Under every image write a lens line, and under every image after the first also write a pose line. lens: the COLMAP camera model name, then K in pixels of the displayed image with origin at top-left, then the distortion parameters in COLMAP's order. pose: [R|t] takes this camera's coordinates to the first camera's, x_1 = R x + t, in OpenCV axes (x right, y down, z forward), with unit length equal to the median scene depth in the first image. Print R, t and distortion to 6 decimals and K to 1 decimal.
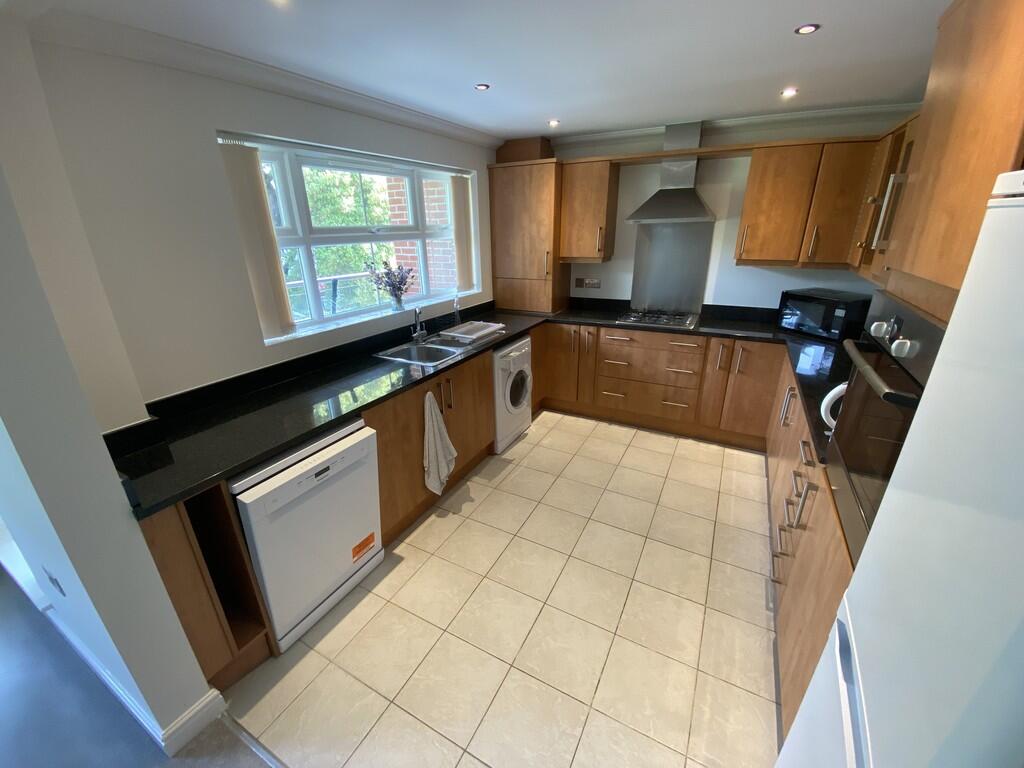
lens RADIAL K [[409.8, 0, 508.3], [0, 409.8, 397.4], [0, 0, 1]] dist [0.017232, -0.019033]
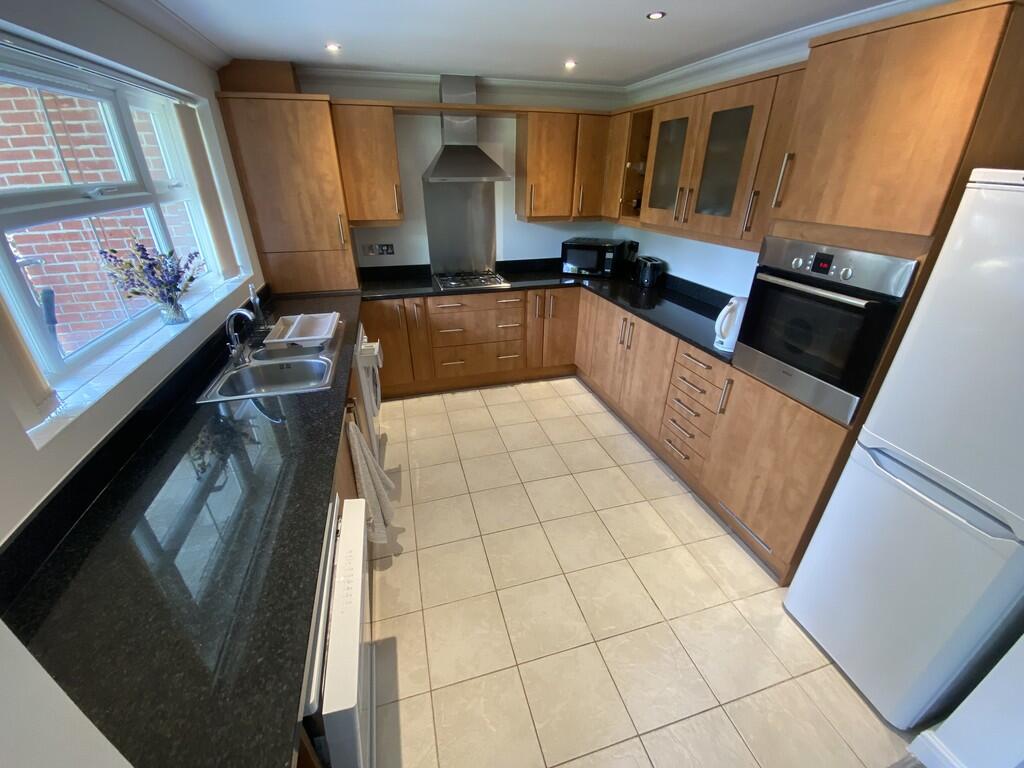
lens RADIAL K [[409.8, 0, 508.3], [0, 409.8, 397.4], [0, 0, 1]] dist [0.017232, -0.019033]
pose [[0.716272, -0.315545, 0.622404, -0.324438], [0.257252, 0.948505, 0.184822, -0.087870], [-0.648673, 0.027732, 0.760562, 0.195128]]
